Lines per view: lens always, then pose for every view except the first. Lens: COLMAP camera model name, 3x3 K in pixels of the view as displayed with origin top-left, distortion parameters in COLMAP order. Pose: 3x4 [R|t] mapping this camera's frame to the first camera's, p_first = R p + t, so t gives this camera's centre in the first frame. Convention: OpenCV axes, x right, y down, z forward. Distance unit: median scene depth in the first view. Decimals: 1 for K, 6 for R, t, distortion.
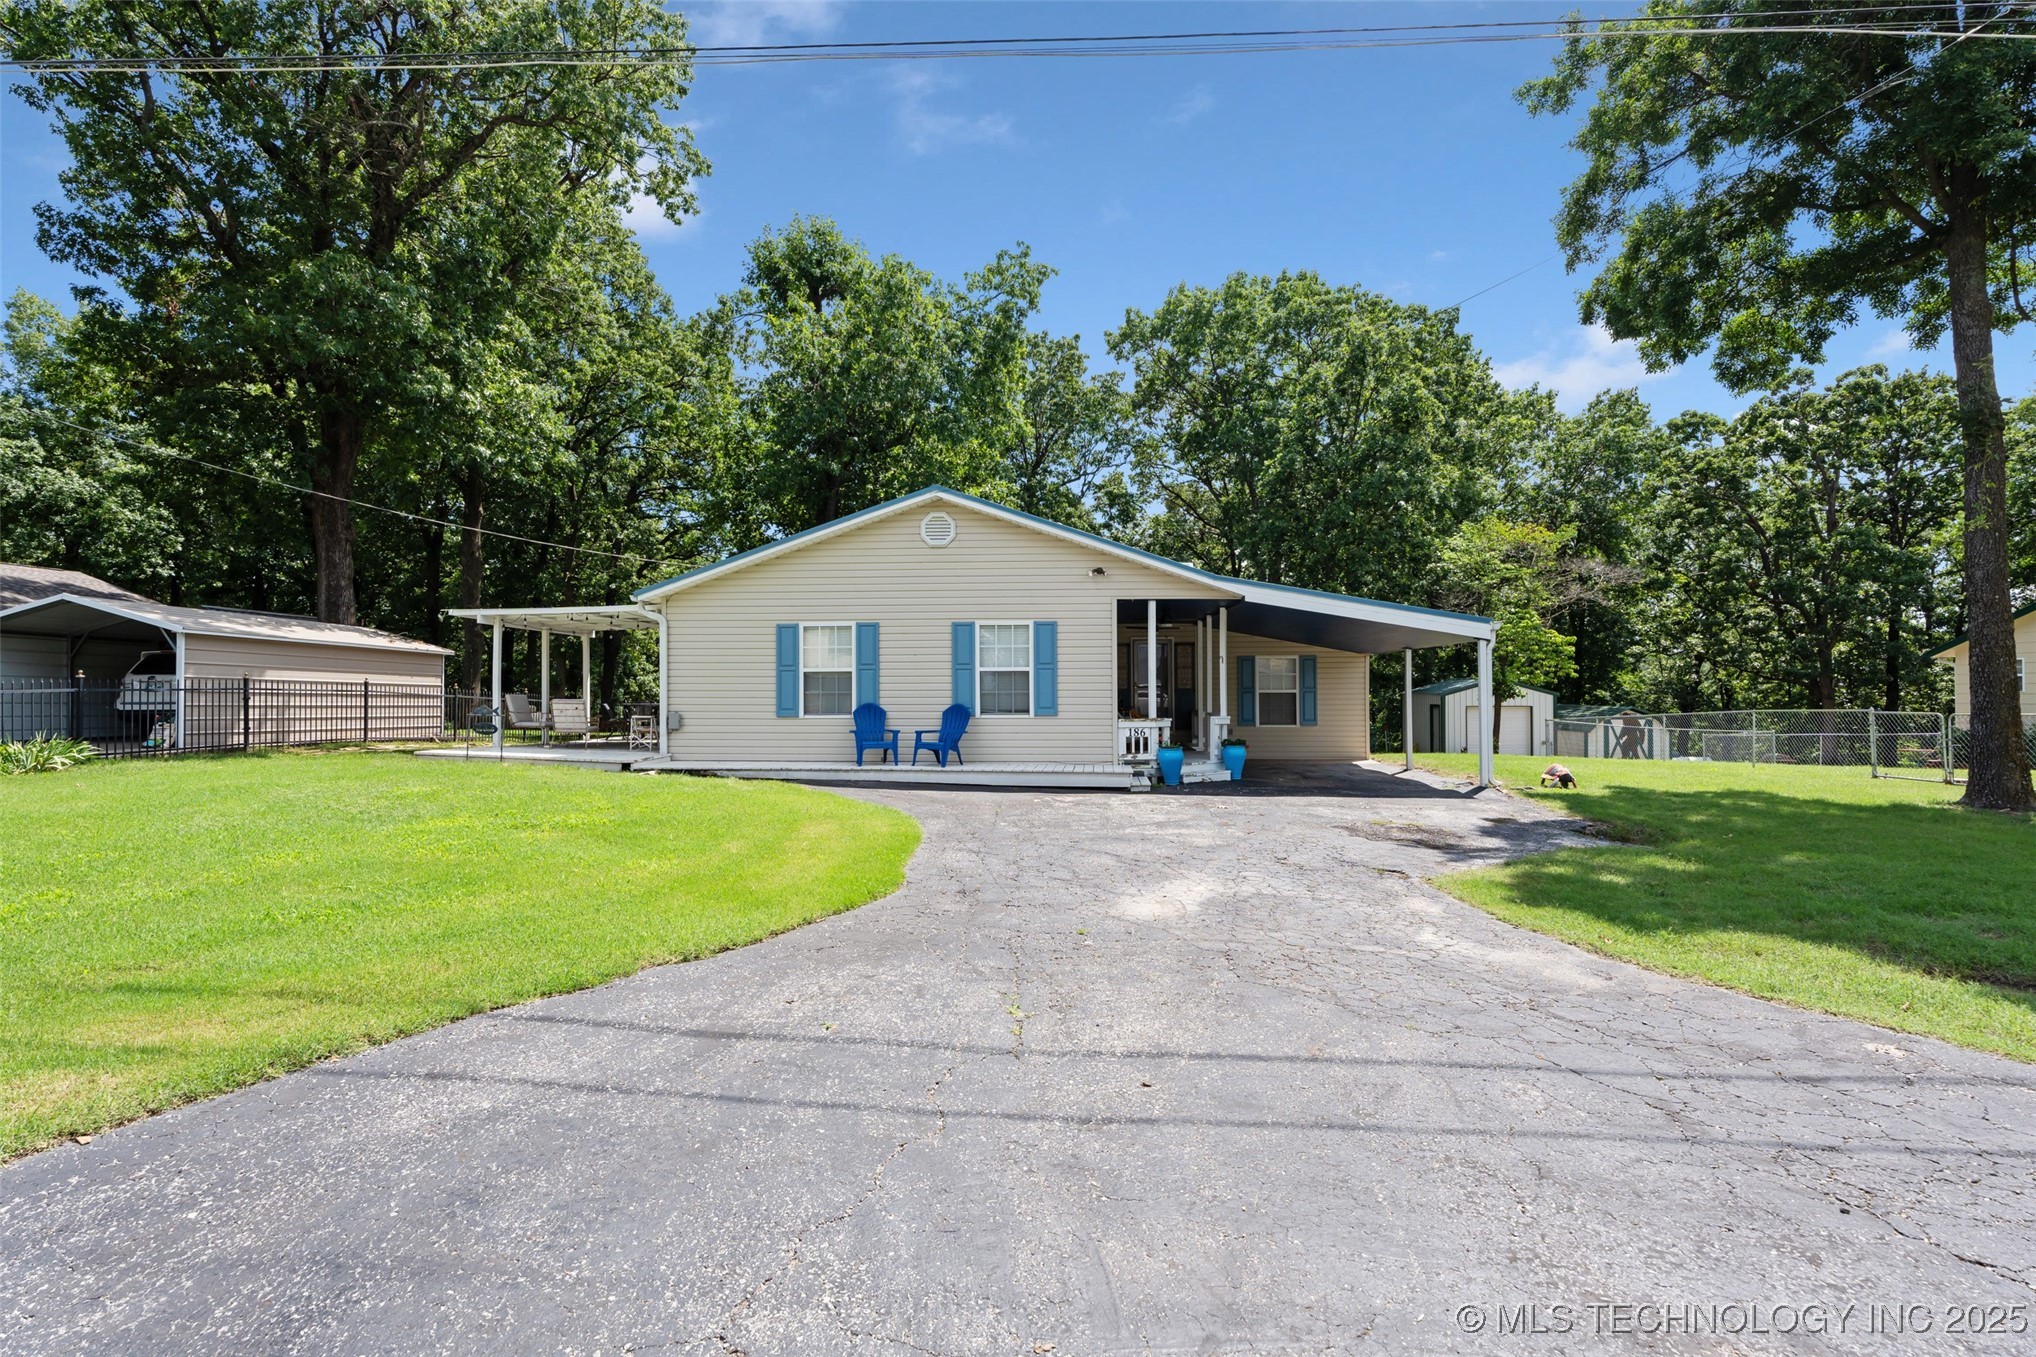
lens RADIAL K [[909.2, 0, 1018.0], [0, 909.2, 678.5], [0, 0, 1]] dist [-0.001225, -0.000920]
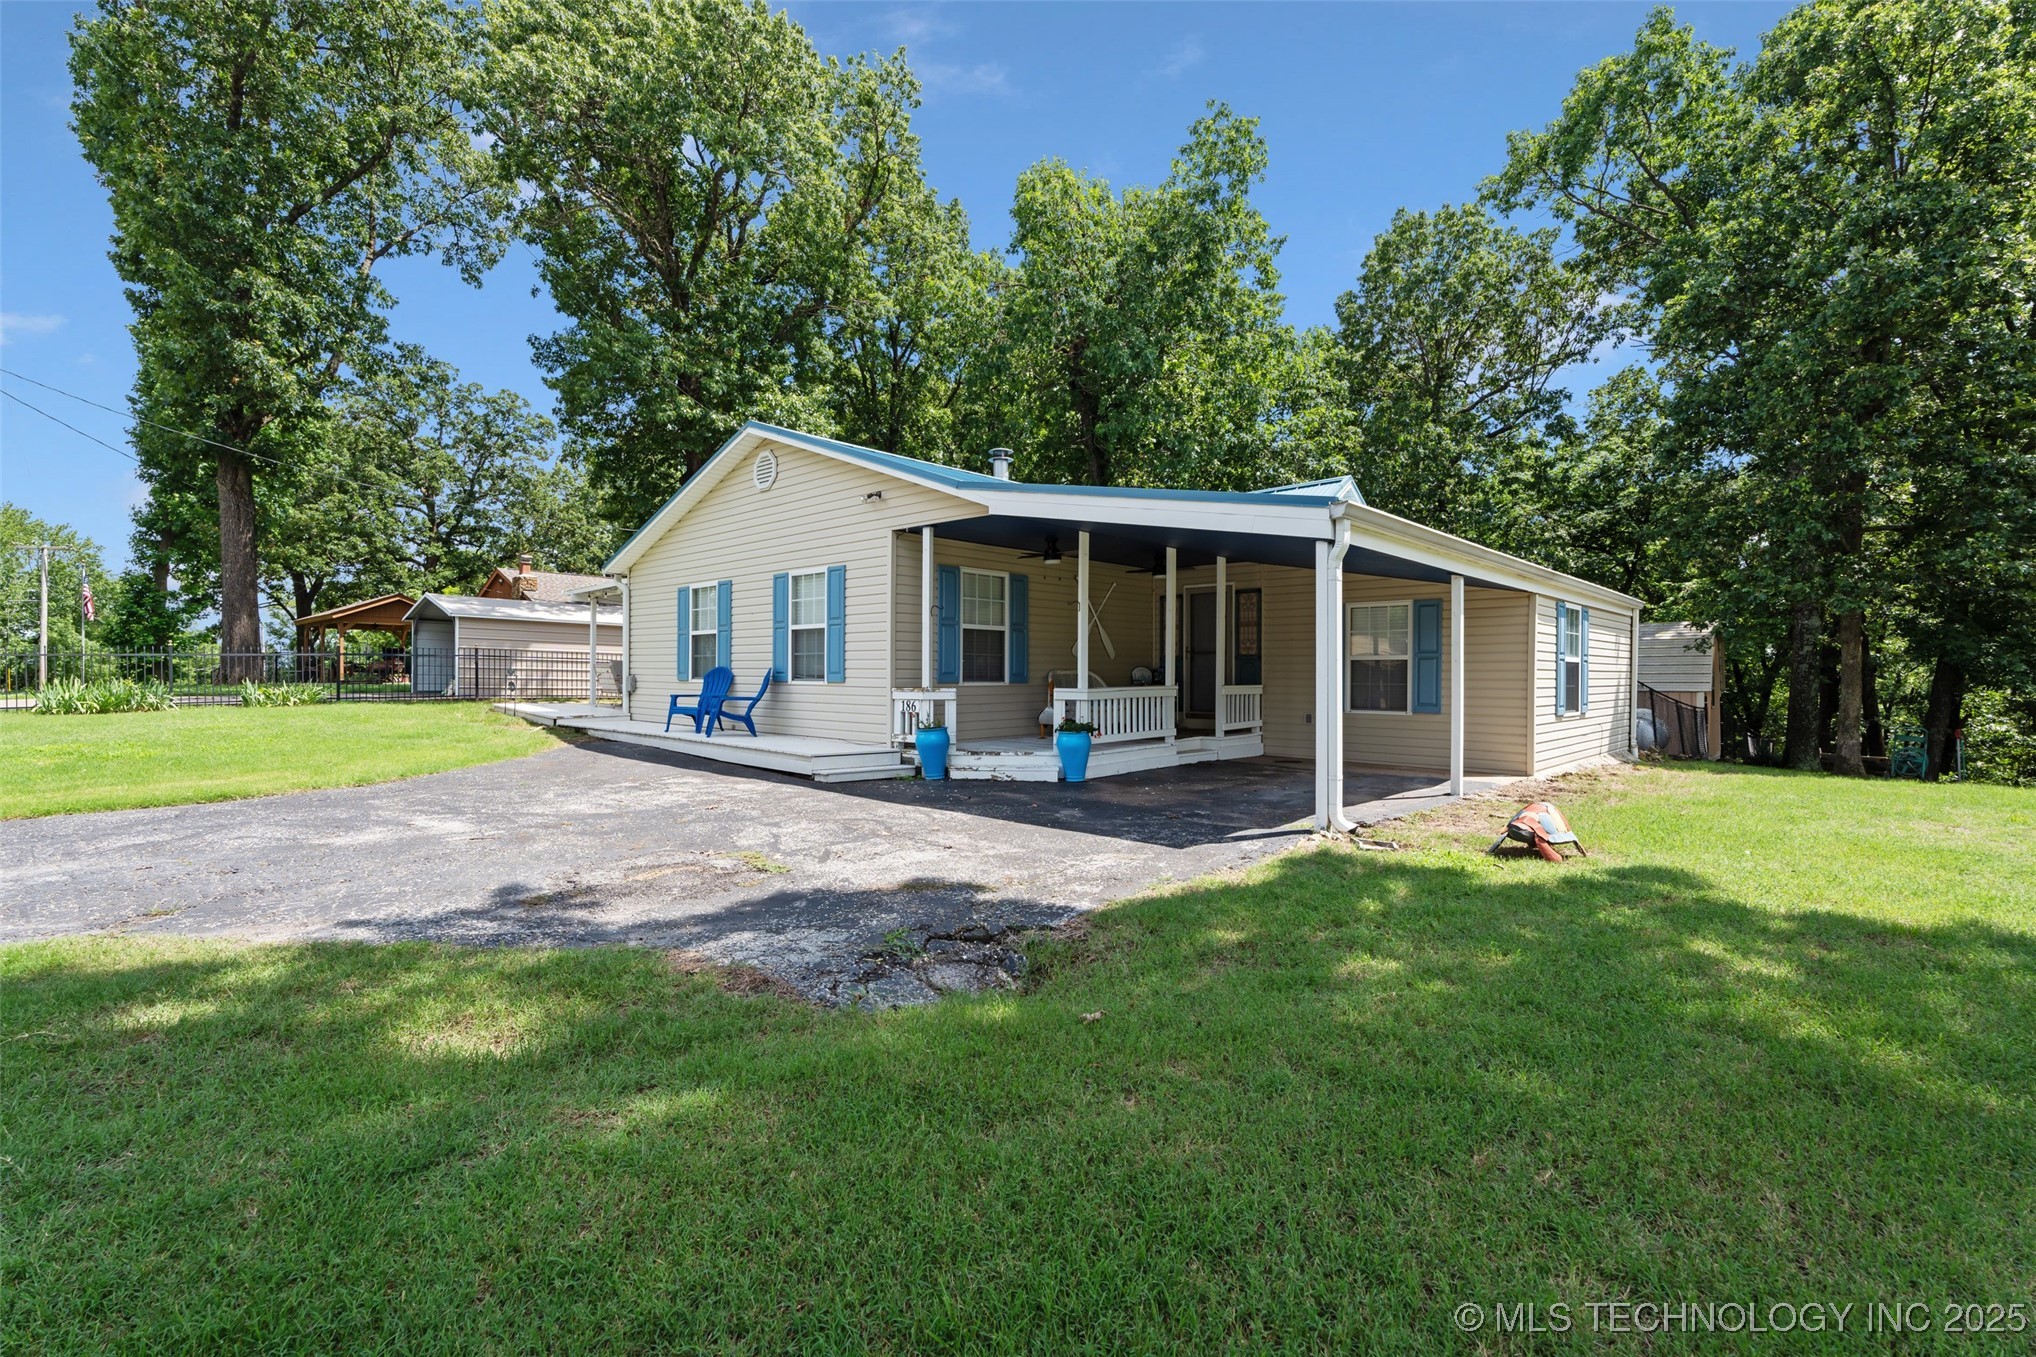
lens RADIAL K [[906.7, 0, 1003.6], [0, 906.7, 704.3], [0, 0, 1]] dist [0.001048, 0.000311]
pose [[0.747664, 0.029117, -0.663439, 0.680323], [0.000734, 0.999001, 0.044672, 0.024523], [0.664077, -0.033887, 0.746896, 0.488933]]
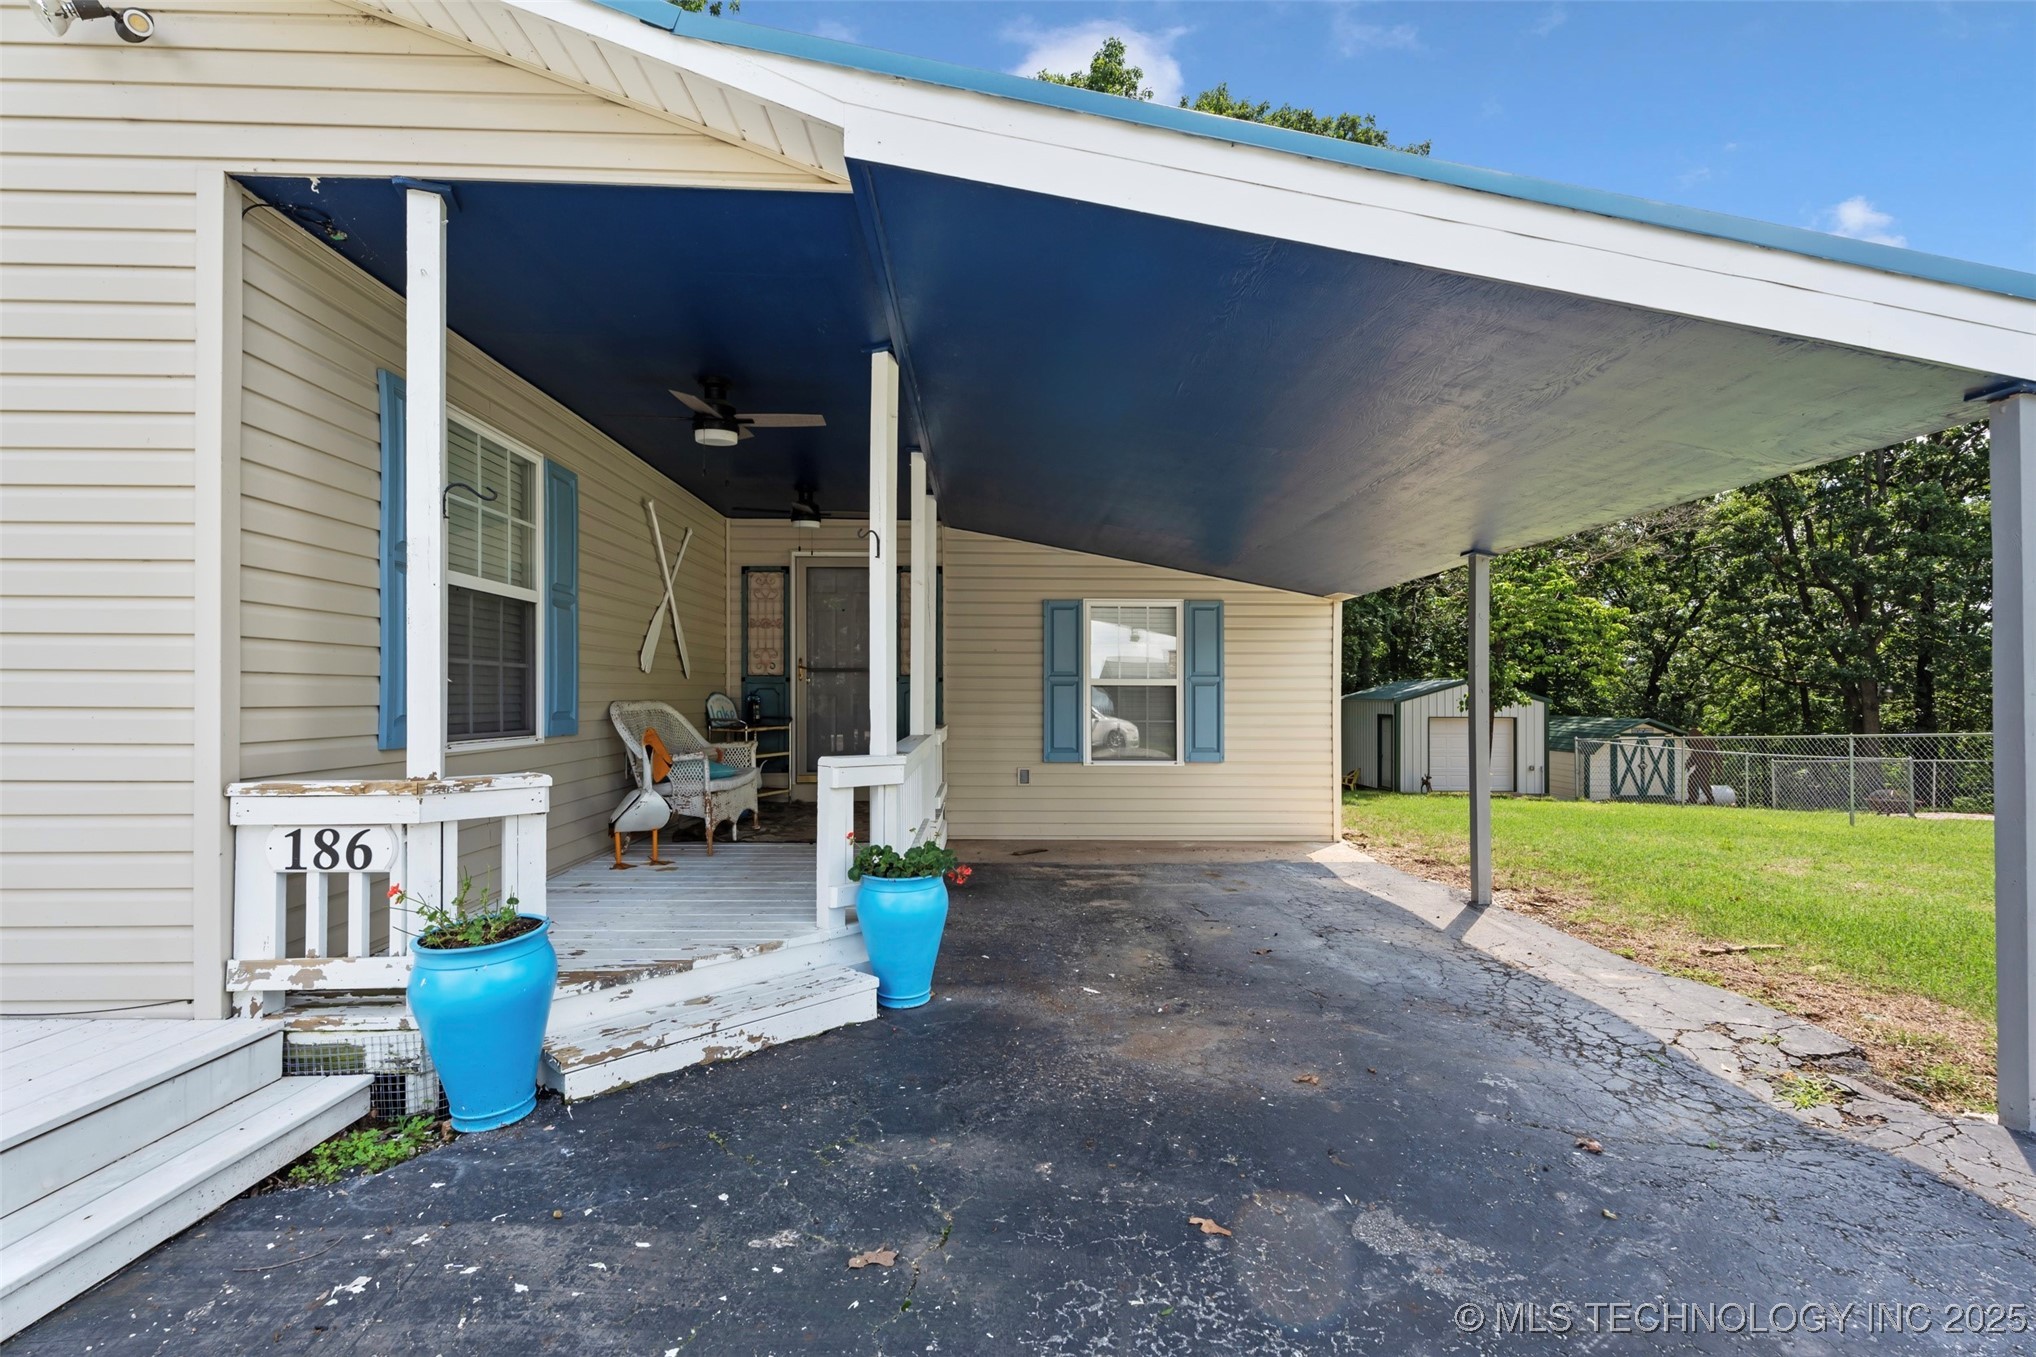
lens RADIAL K [[906.7, 0, 1003.6], [0, 906.7, 704.3], [0, 0, 1]] dist [0.001048, 0.000311]
pose [[0.996765, 0.007601, 0.080013, 0.258157], [-0.009269, 0.999747, 0.020506, 0.022184], [-0.079837, -0.021182, 0.996583, 0.786013]]
